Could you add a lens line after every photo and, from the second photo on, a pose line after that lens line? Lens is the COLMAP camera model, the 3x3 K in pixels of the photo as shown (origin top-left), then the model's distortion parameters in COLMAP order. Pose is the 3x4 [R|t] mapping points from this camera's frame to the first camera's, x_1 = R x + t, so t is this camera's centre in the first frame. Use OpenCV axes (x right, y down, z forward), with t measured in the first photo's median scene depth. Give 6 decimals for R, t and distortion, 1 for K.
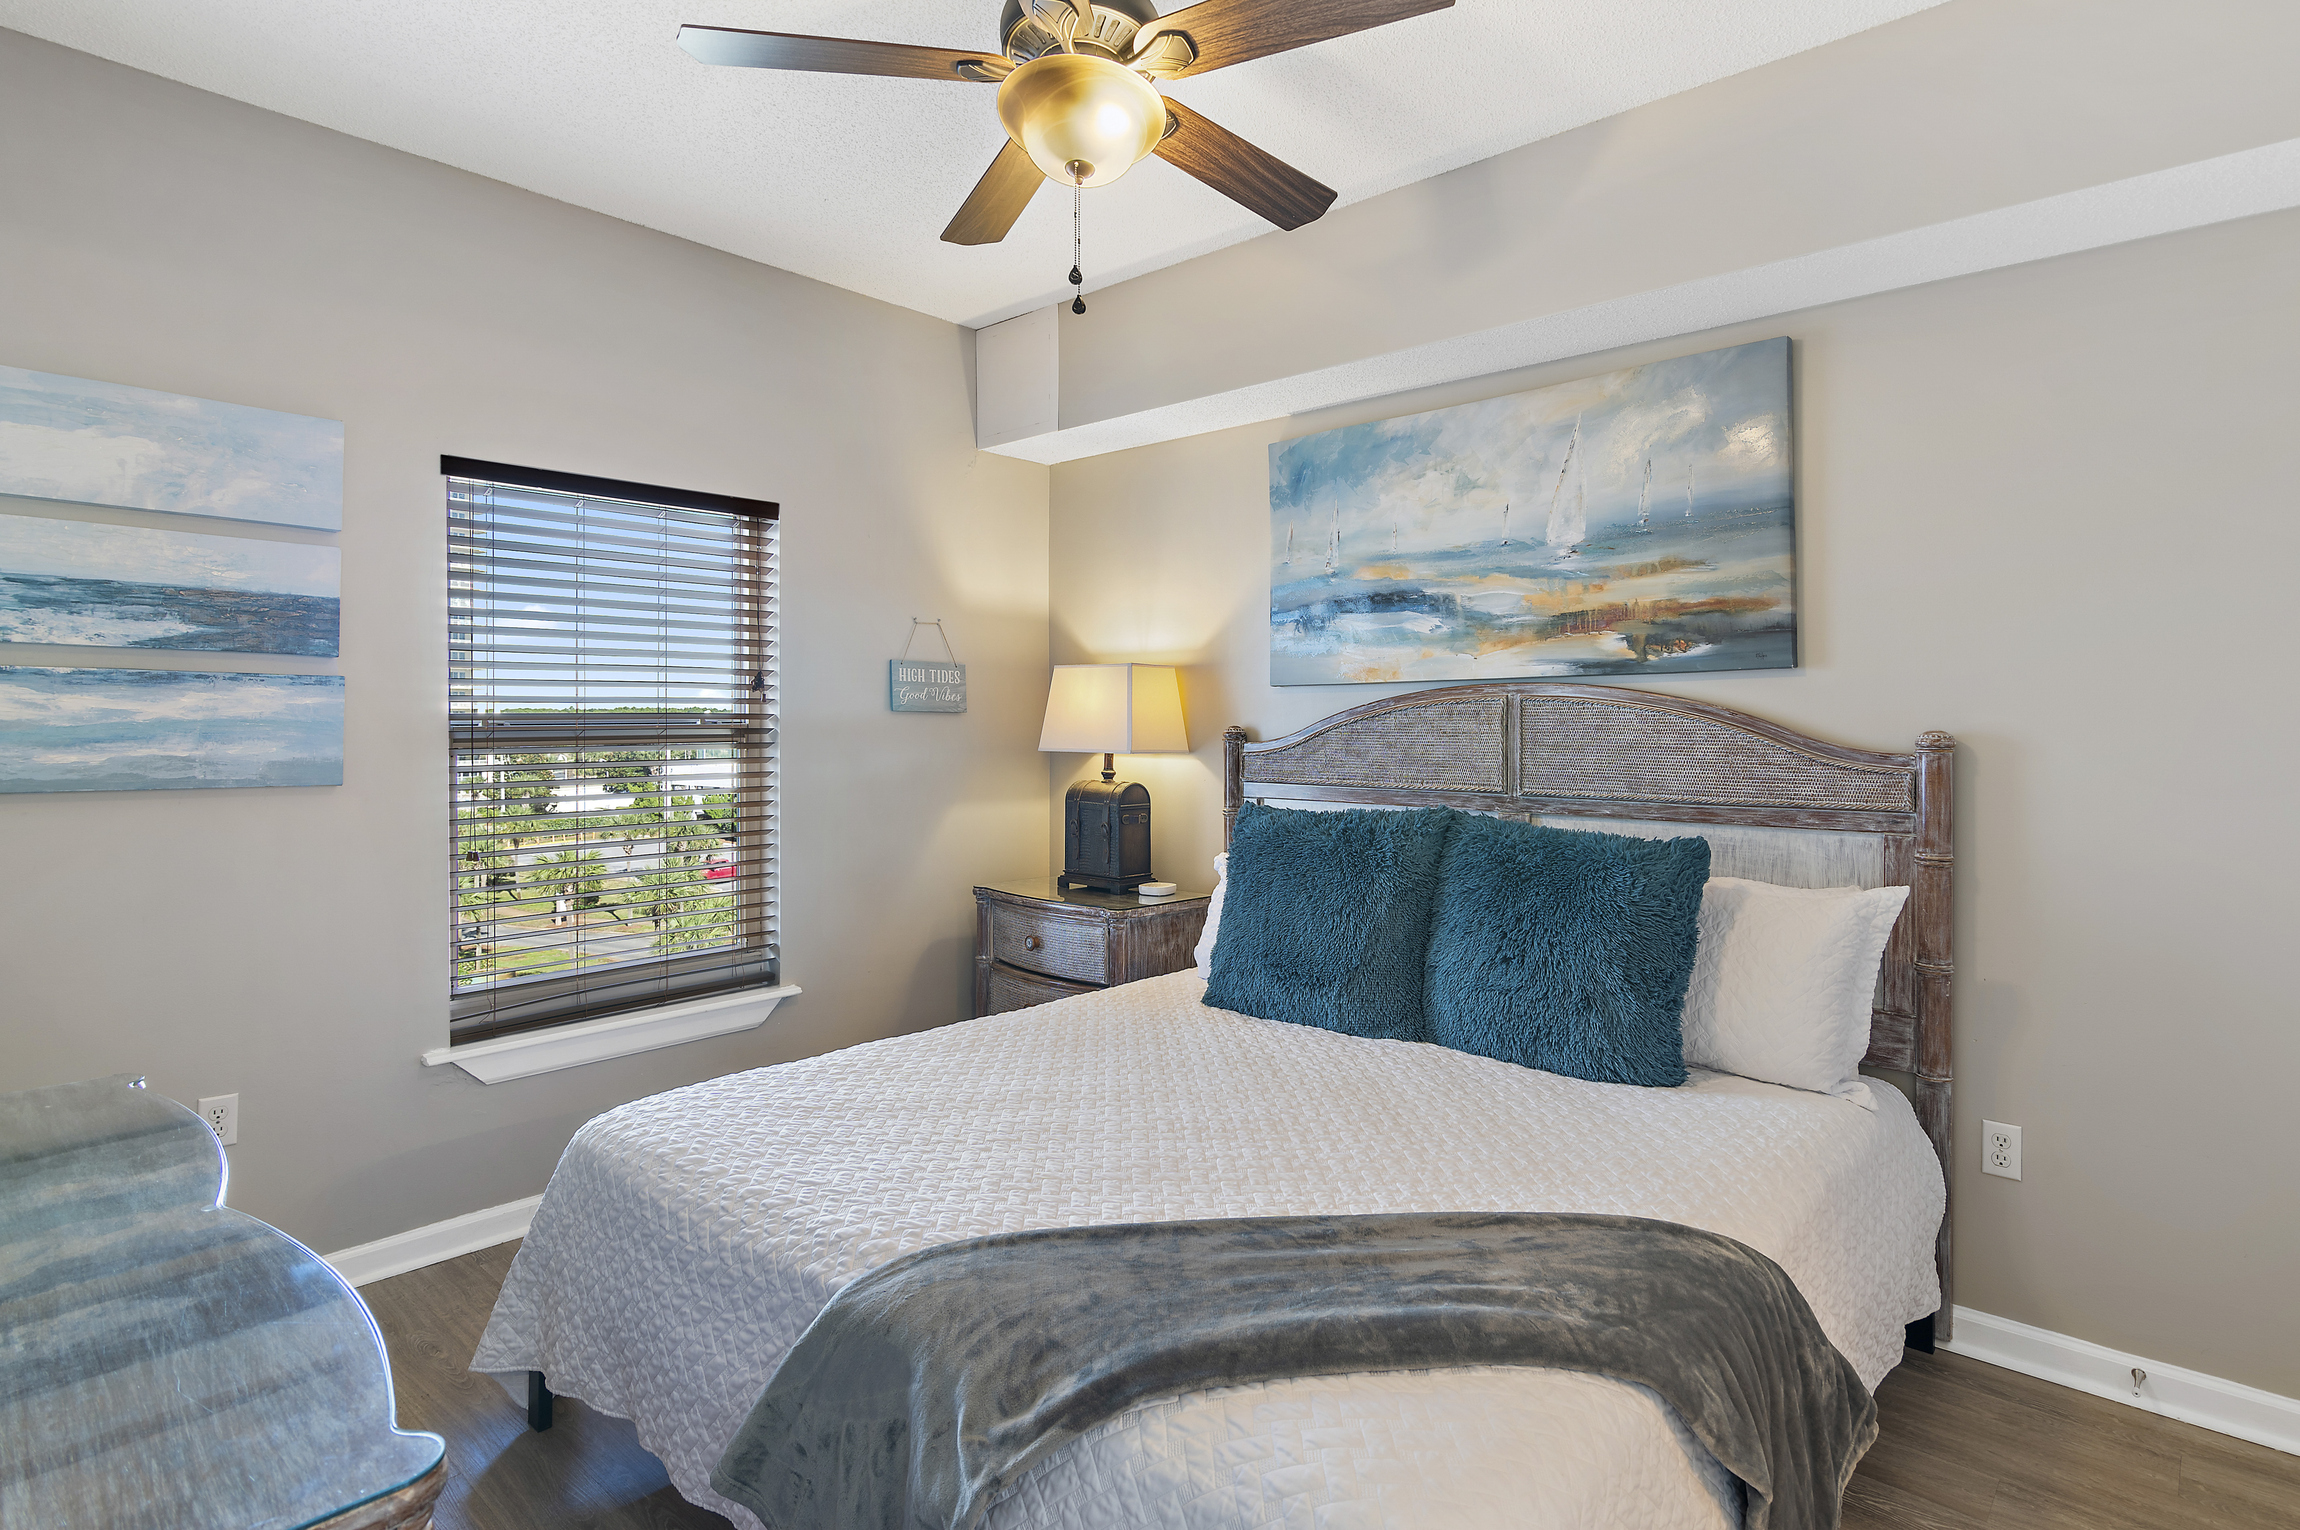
lens RADIAL K [[1158.7, 0, 1150.3], [0, 1158.7, 752.9], [0, 0, 1]] dist [-0.001615, -0.000196]
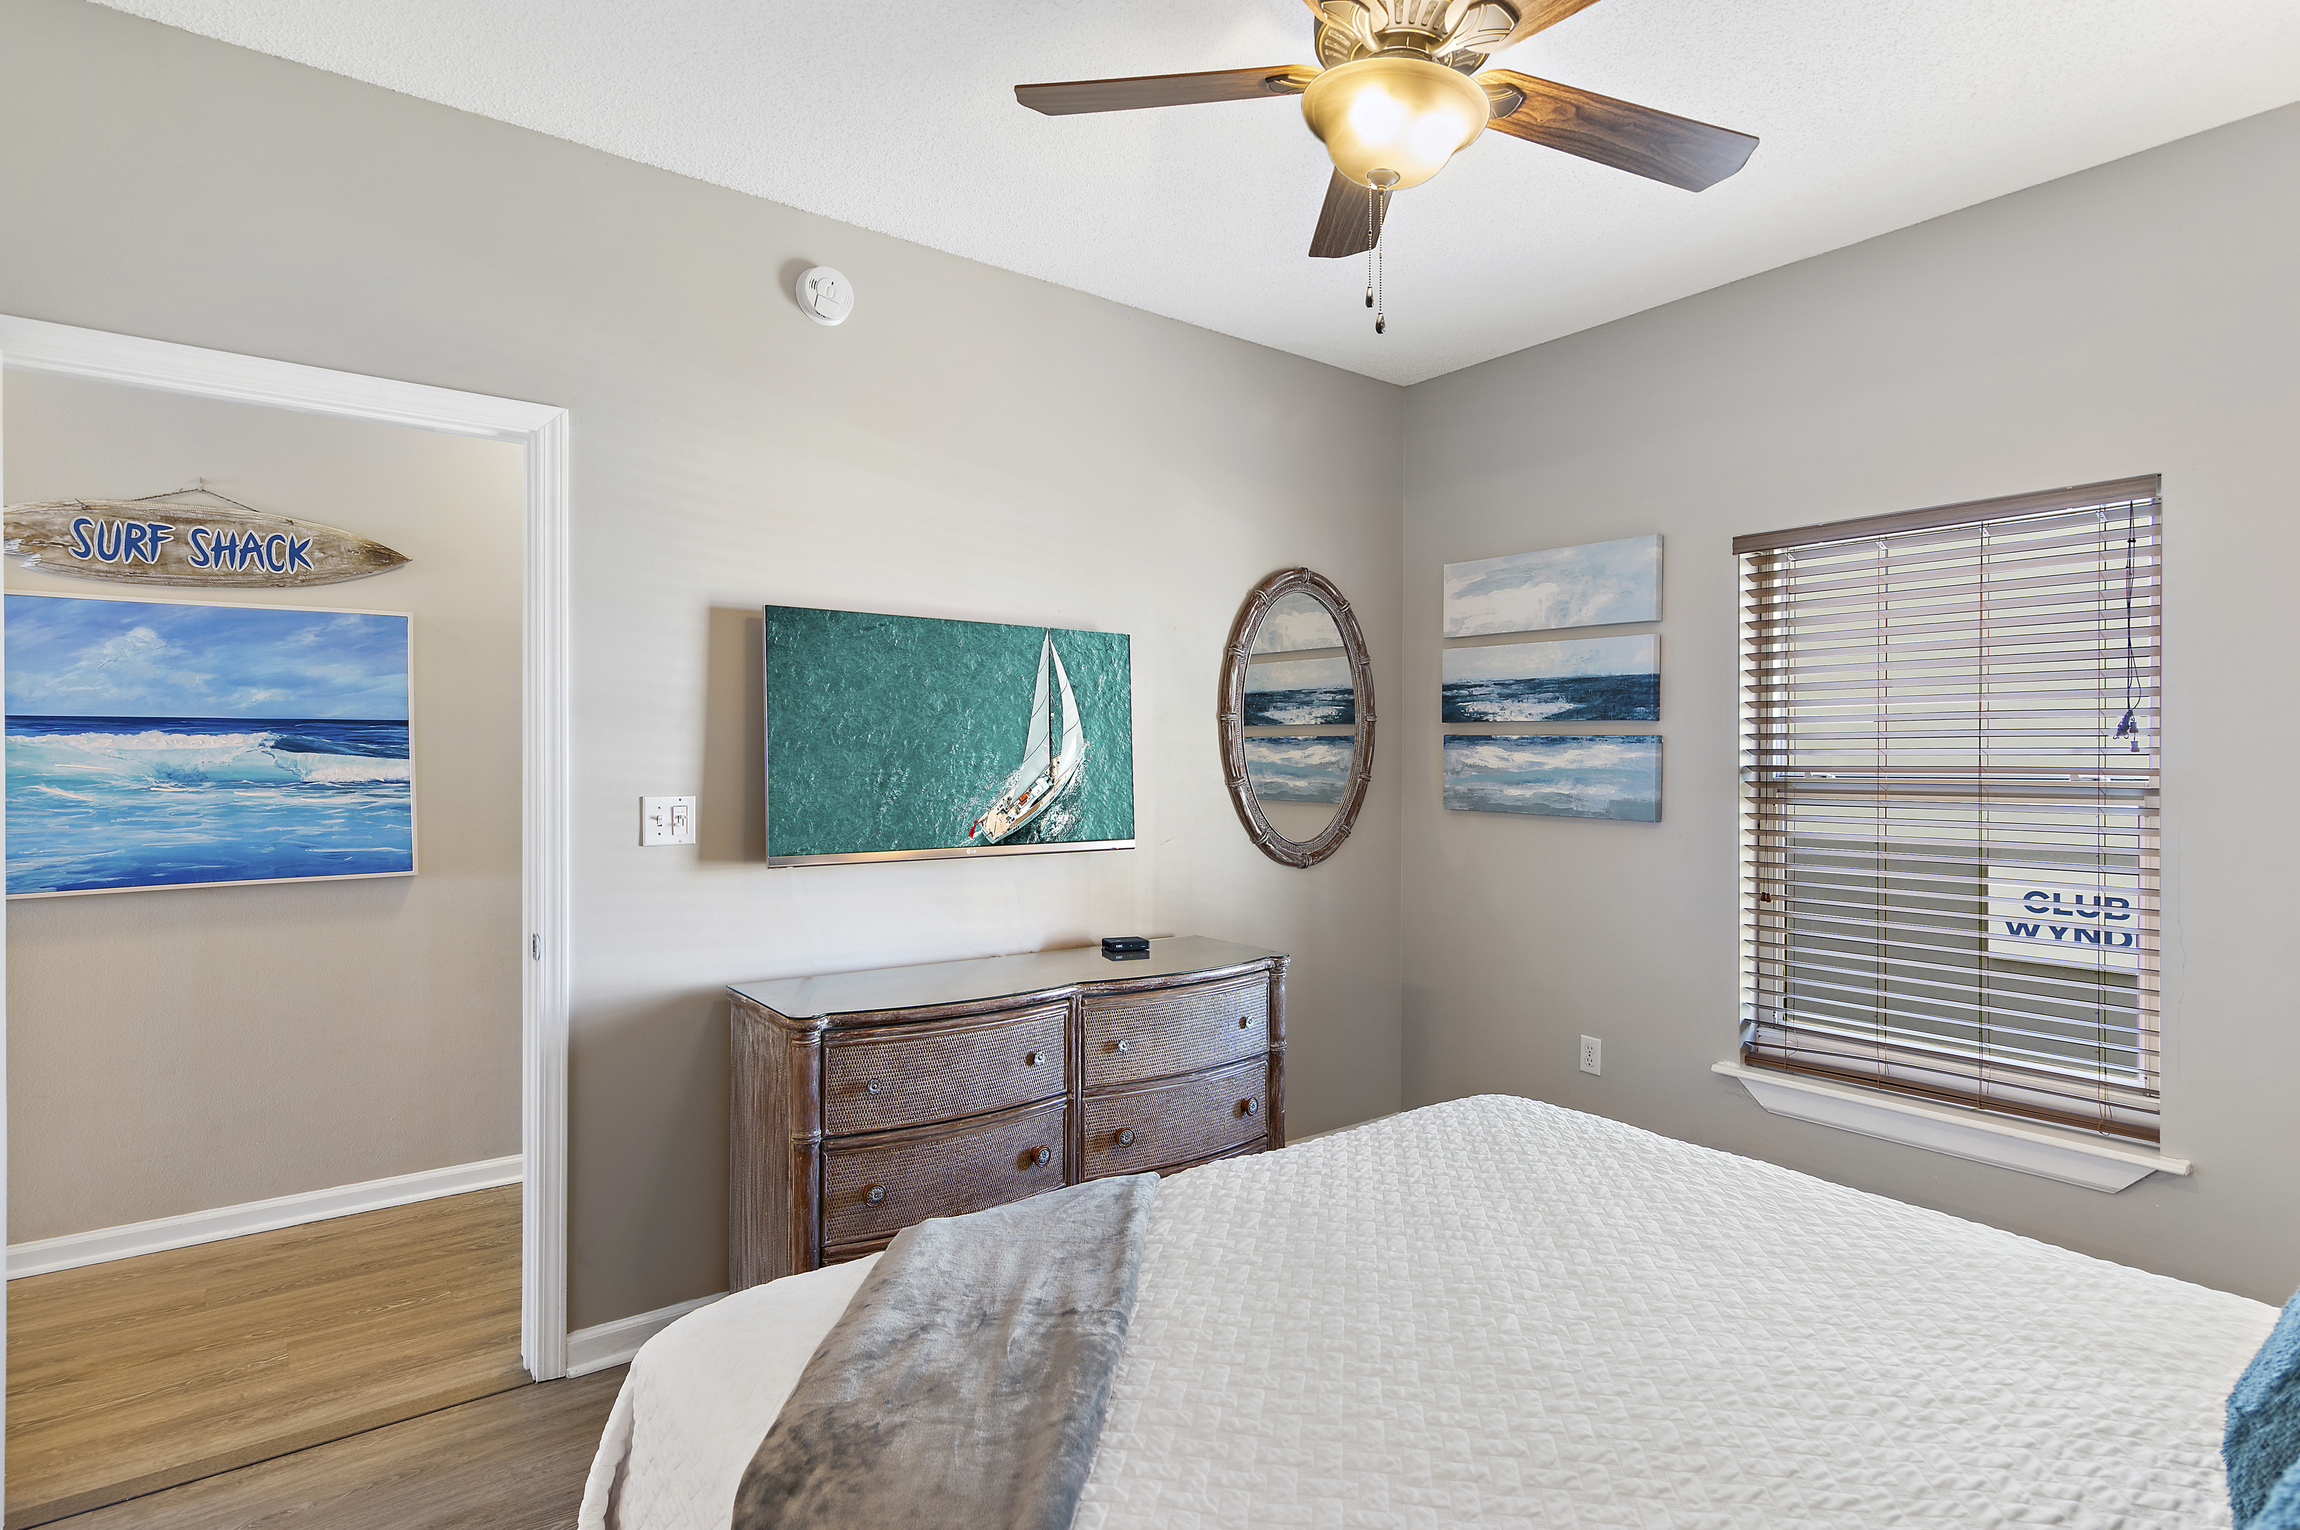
lens RADIAL K [[1158.7, 0, 1149.7], [0, 1158.7, 763.1], [0, 0, 1]] dist [-0.001615, -0.000196]
pose [[-0.178821, 0.007381, -0.983854, 0.698866], [-0.027950, 0.999530, 0.012579, -0.039422], [0.983485, 0.029748, -0.178531, 0.746357]]
